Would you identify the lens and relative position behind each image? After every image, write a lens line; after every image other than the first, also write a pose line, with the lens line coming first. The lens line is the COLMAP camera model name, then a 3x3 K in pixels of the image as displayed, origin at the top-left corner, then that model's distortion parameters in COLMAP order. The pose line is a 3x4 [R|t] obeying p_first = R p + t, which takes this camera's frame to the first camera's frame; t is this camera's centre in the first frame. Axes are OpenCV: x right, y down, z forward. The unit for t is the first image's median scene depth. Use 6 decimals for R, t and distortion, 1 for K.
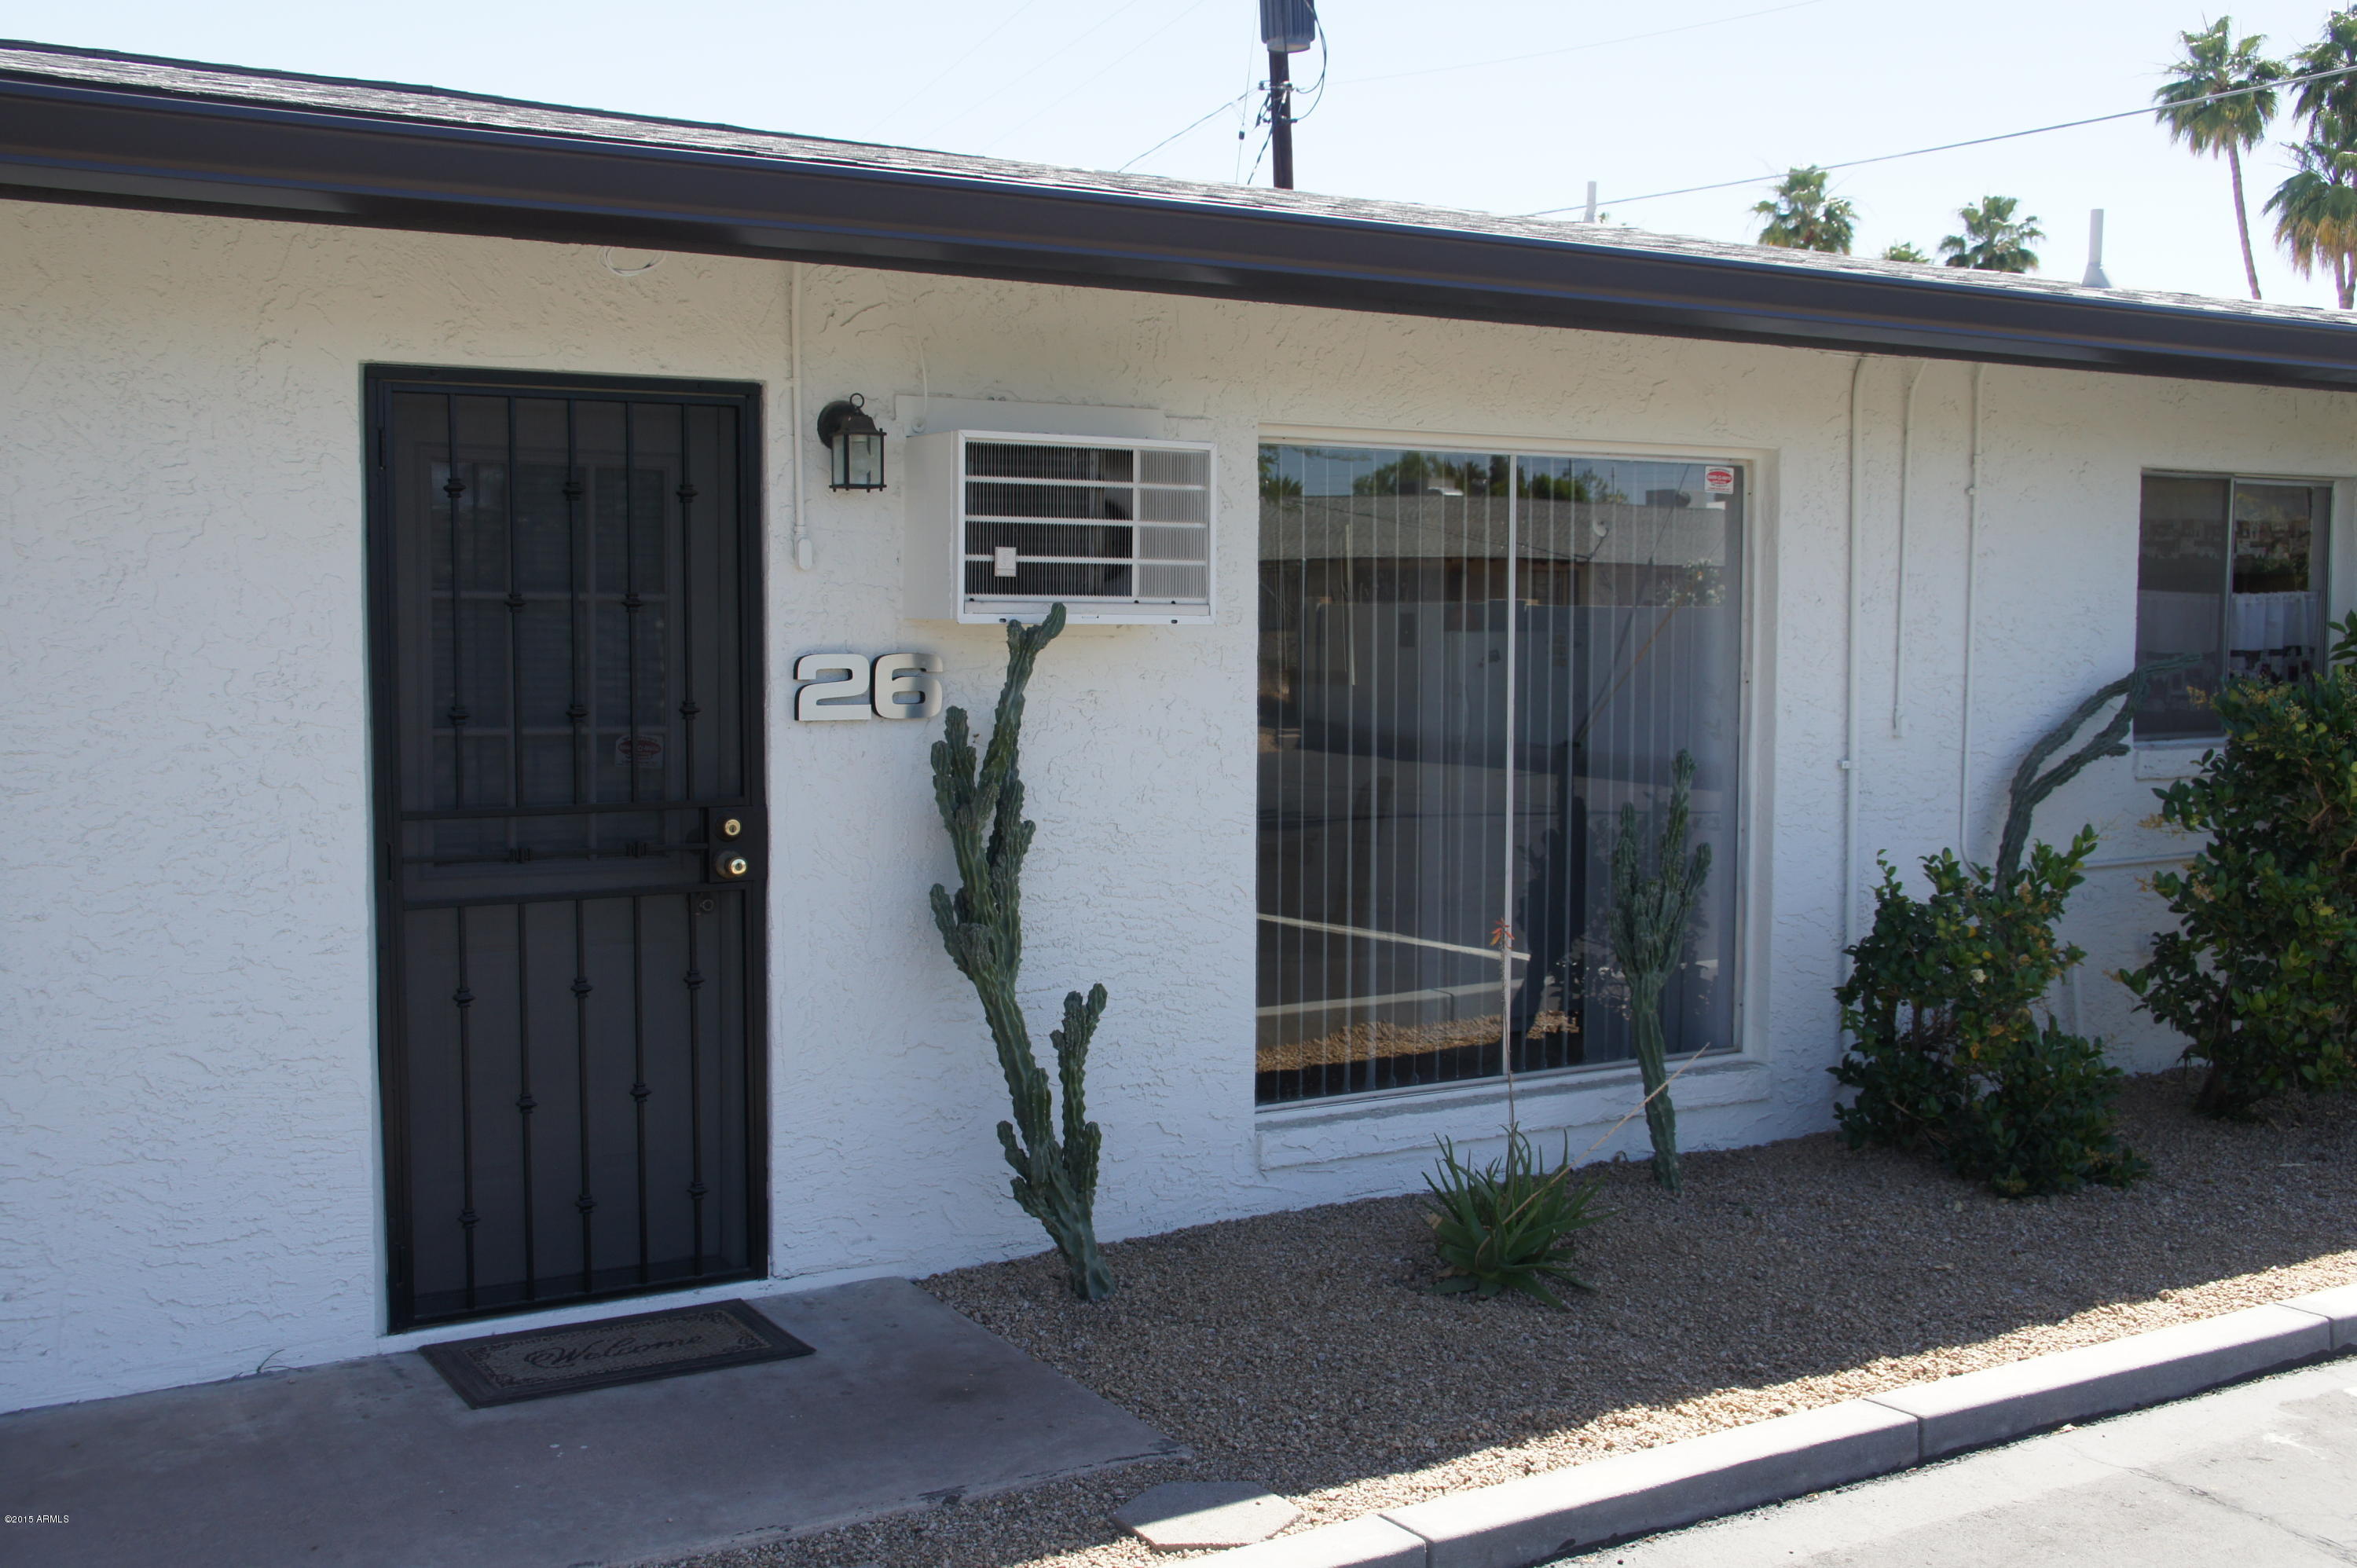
lens RADIAL K [[2368.0, 0, 1178.5], [0, 2368.0, 784.0], [0, 0, 1]] dist [-0.060845, 0.003072]
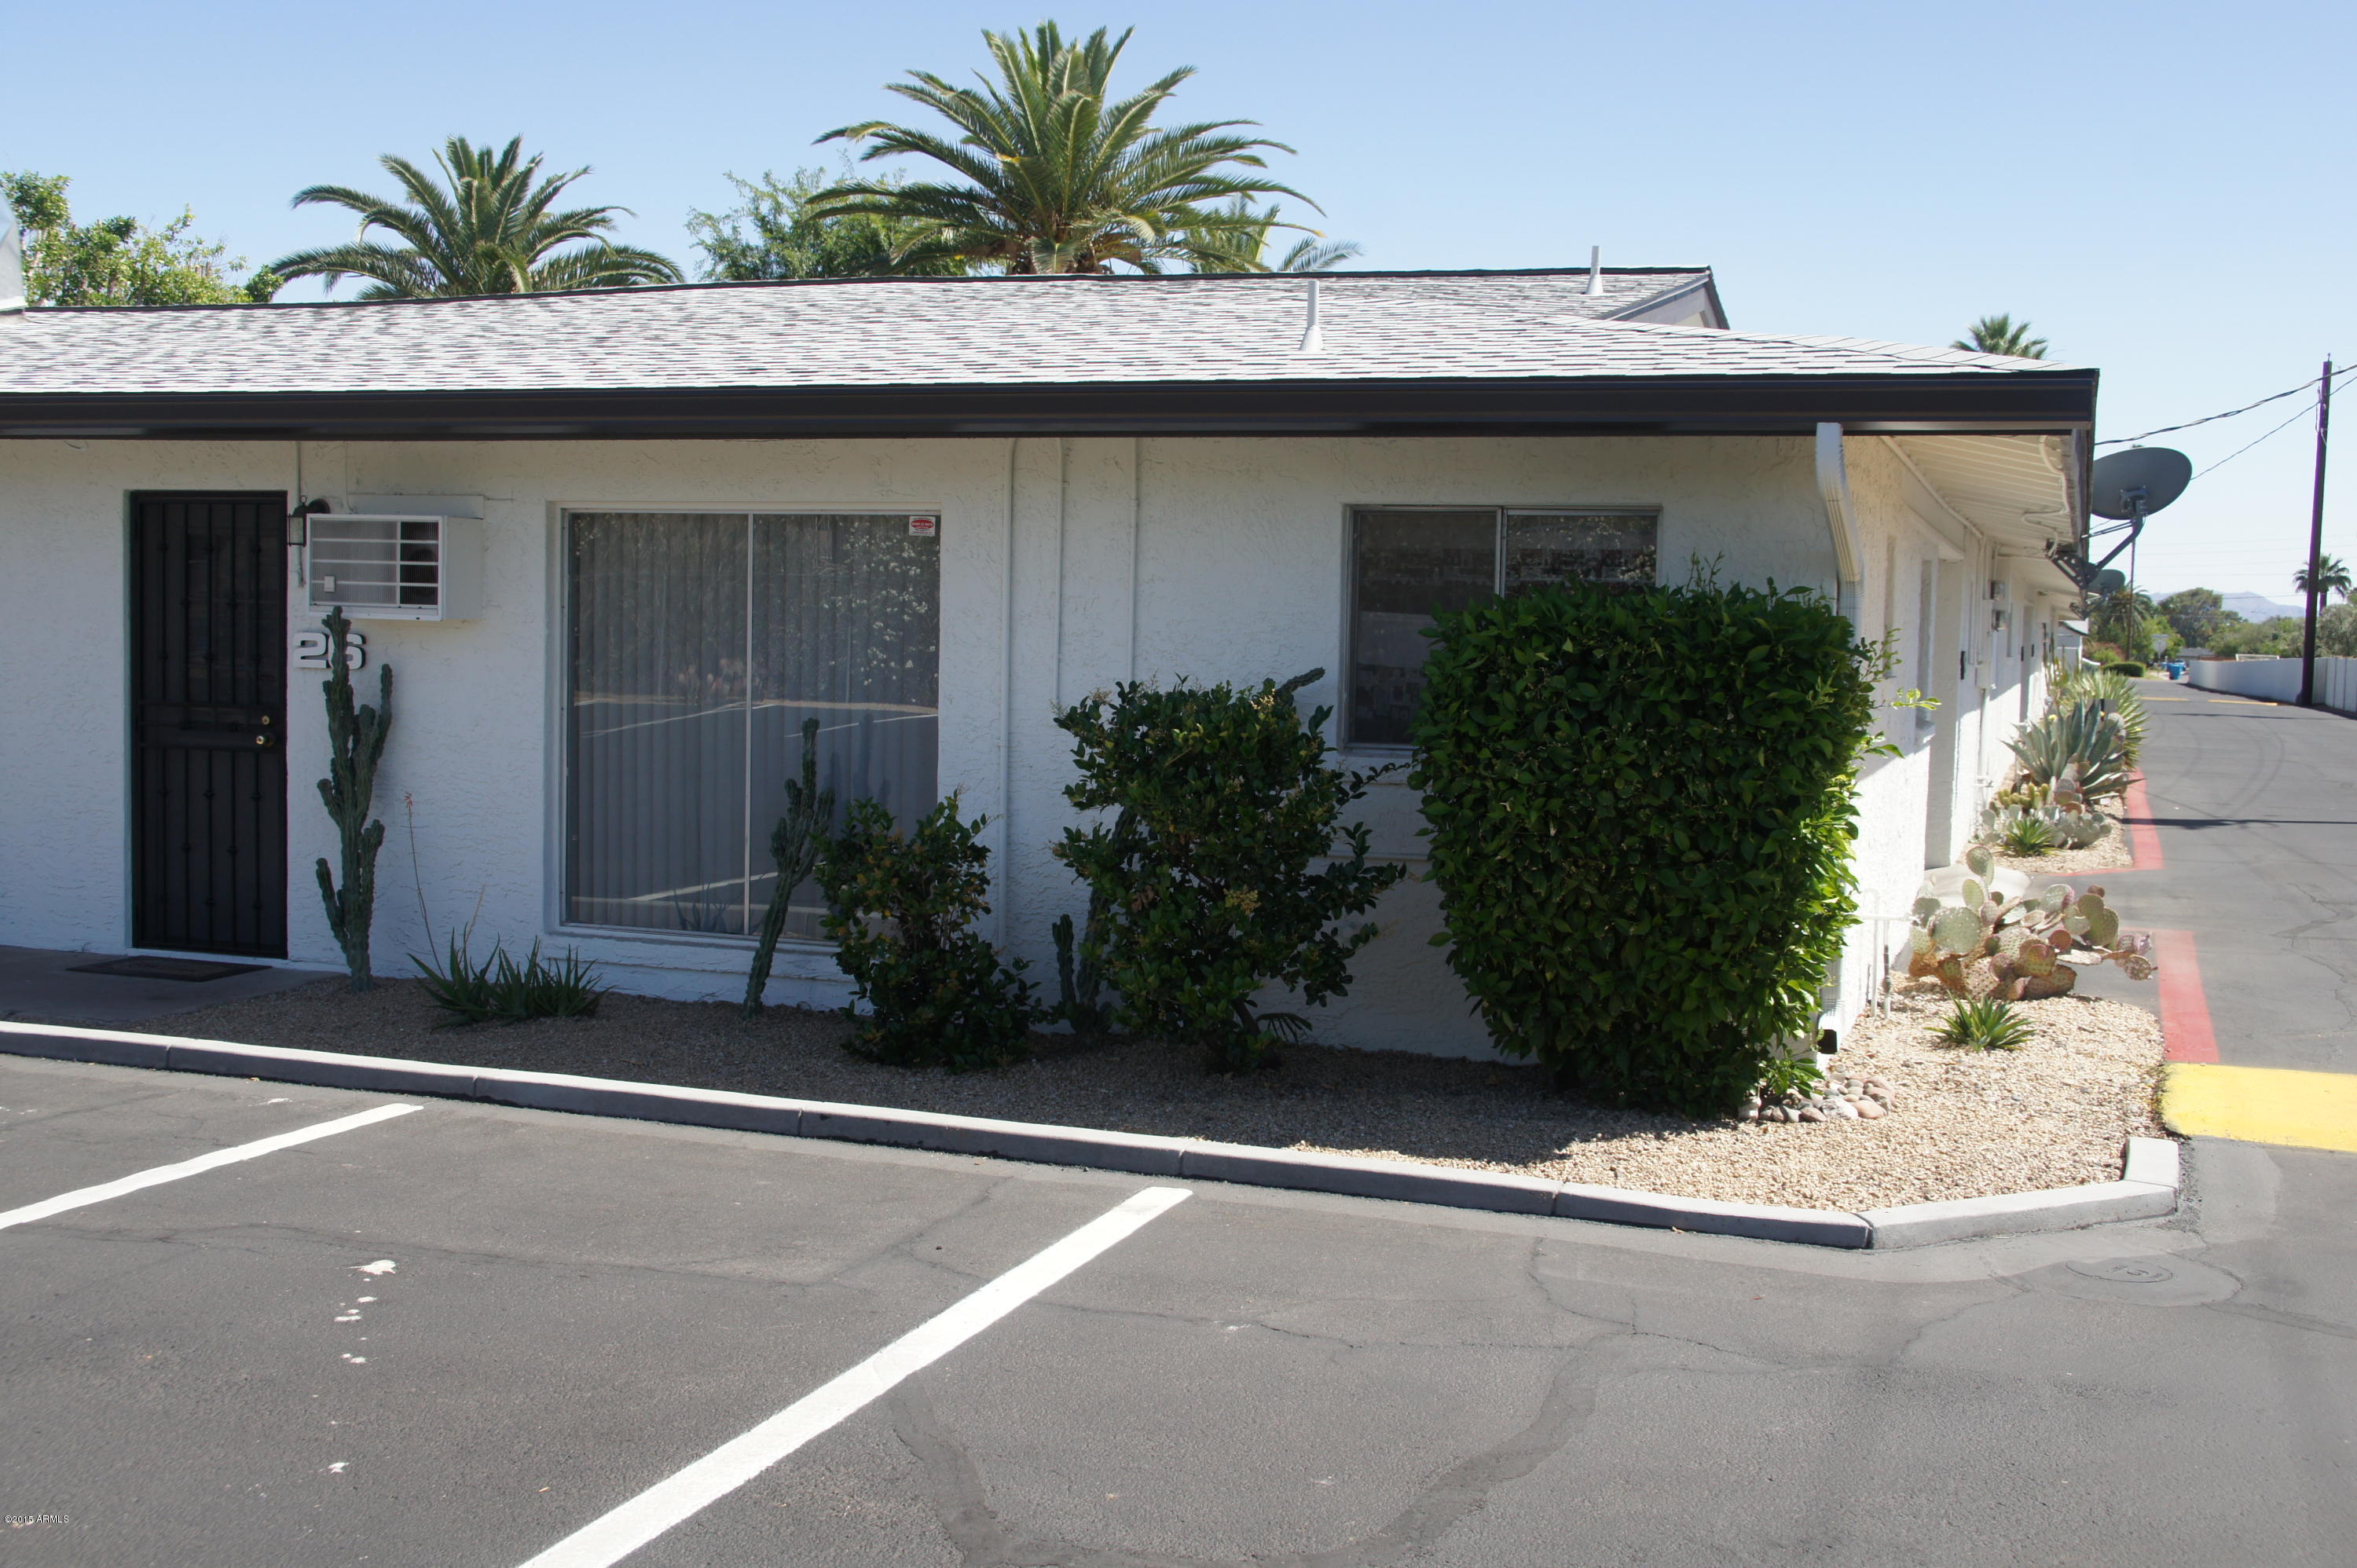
lens RADIAL K [[2418.4, 0, 1178.5], [0, 2418.4, 784.0], [0, 0, 1]] dist [-0.004123, 0.002400]
pose [[0.632958, 0.064112, -0.771527, 1.735427], [-0.079929, 0.996651, 0.017246, -0.022179], [0.770049, 0.050751, 0.635963, 0.298431]]
